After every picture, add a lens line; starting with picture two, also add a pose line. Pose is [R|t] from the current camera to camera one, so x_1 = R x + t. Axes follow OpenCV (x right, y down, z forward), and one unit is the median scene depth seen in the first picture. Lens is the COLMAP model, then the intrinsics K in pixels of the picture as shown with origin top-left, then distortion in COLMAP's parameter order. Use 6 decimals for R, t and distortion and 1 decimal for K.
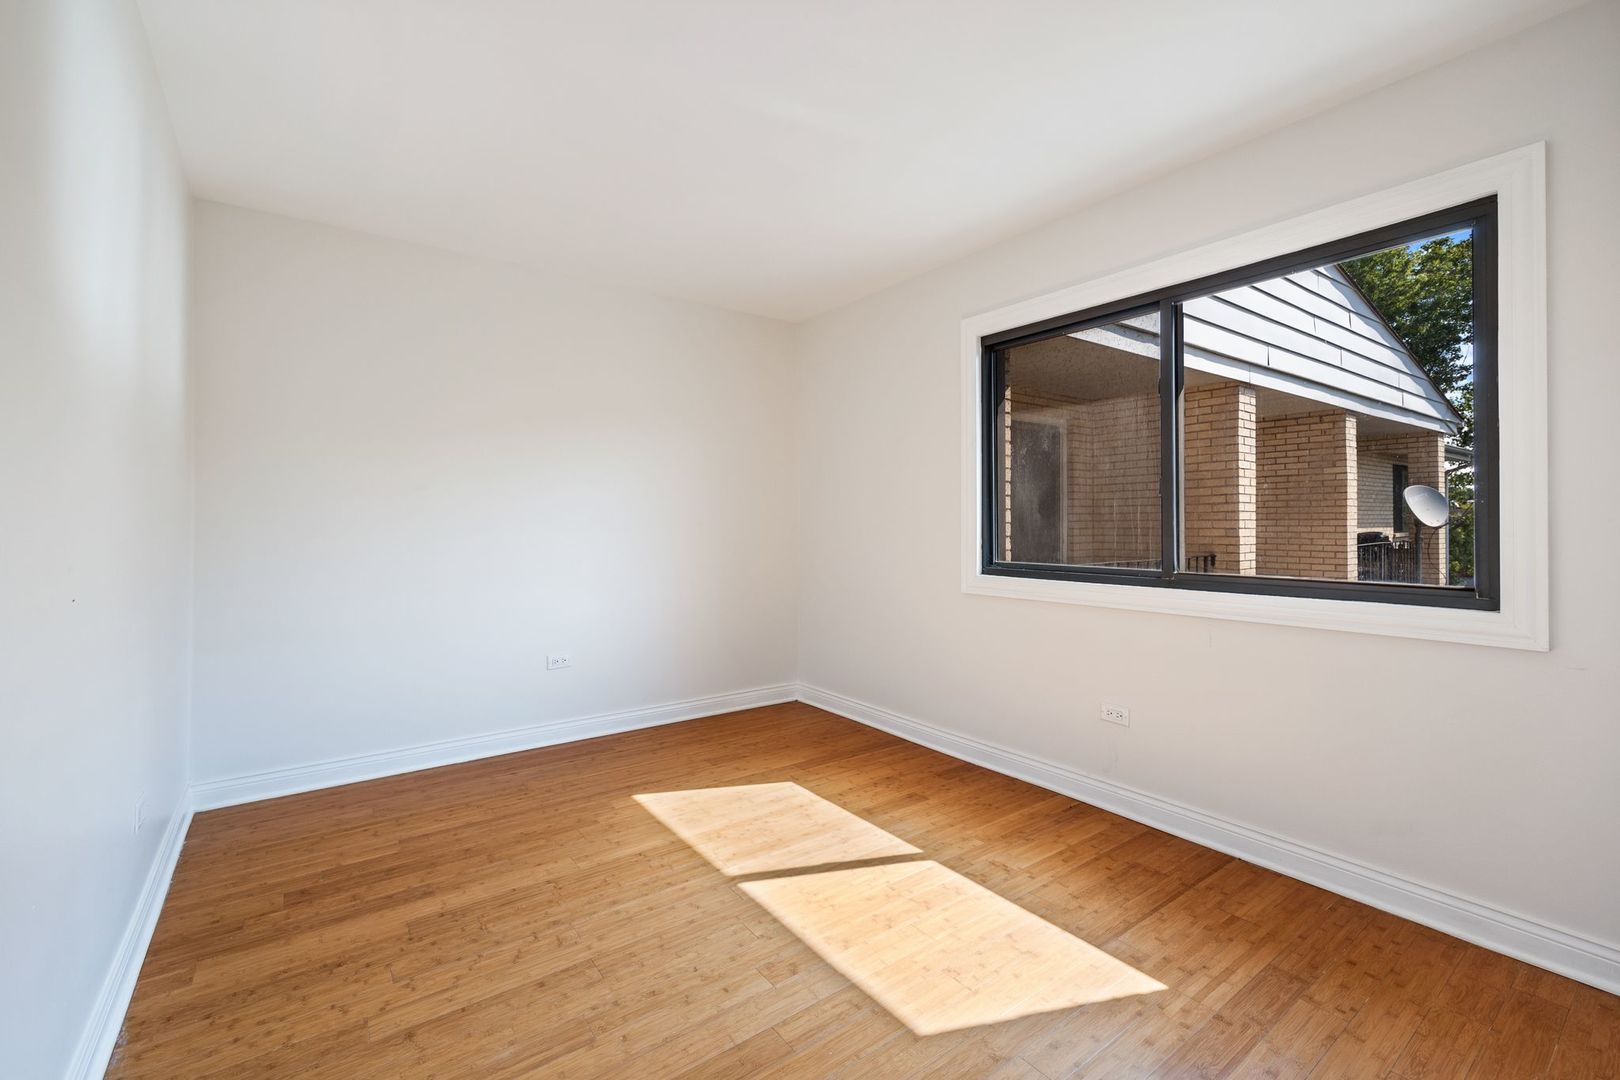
lens RADIAL K [[652.7, 0, 804.3], [0, 652.7, 528.6], [0, 0, 1]] dist [-0.002349, 0.000114]
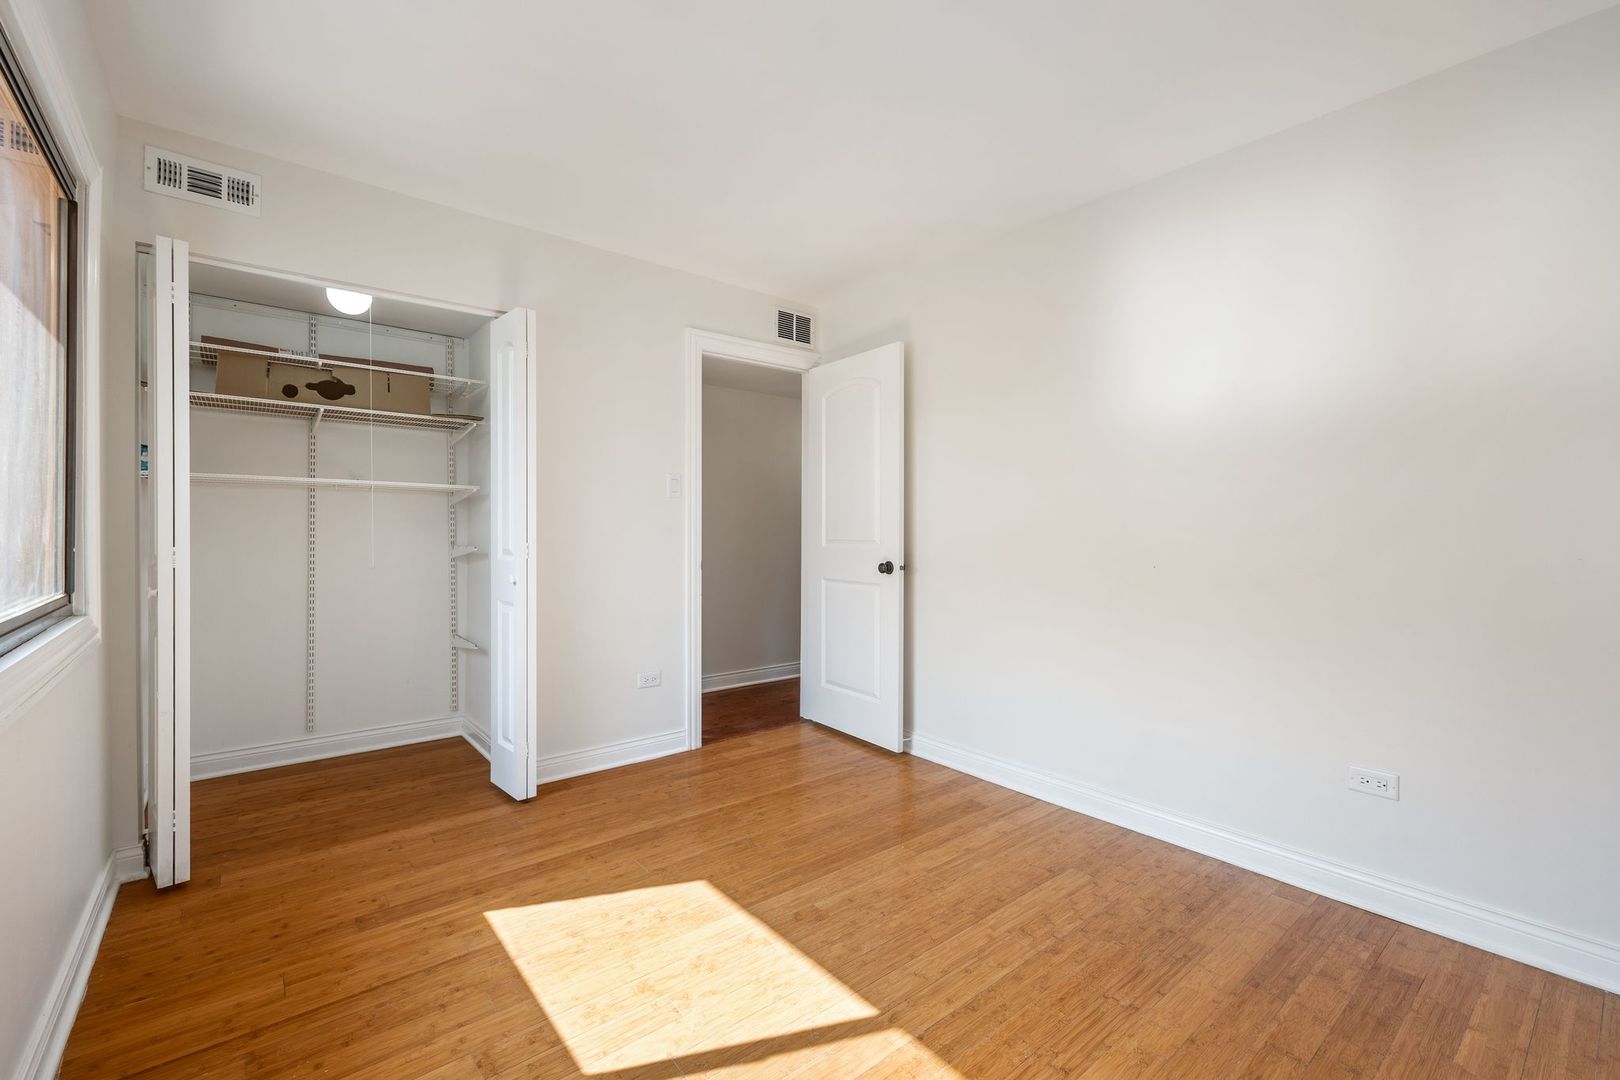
lens RADIAL K [[652.7, 0, 804.3], [0, 652.7, 528.6], [0, 0, 1]] dist [-0.002349, 0.000114]
pose [[-0.998772, -0.003871, -0.049382, 0.029395], [-0.004354, 0.999944, 0.009688, -0.015046], [0.049342, 0.009891, -0.998733, 2.015633]]
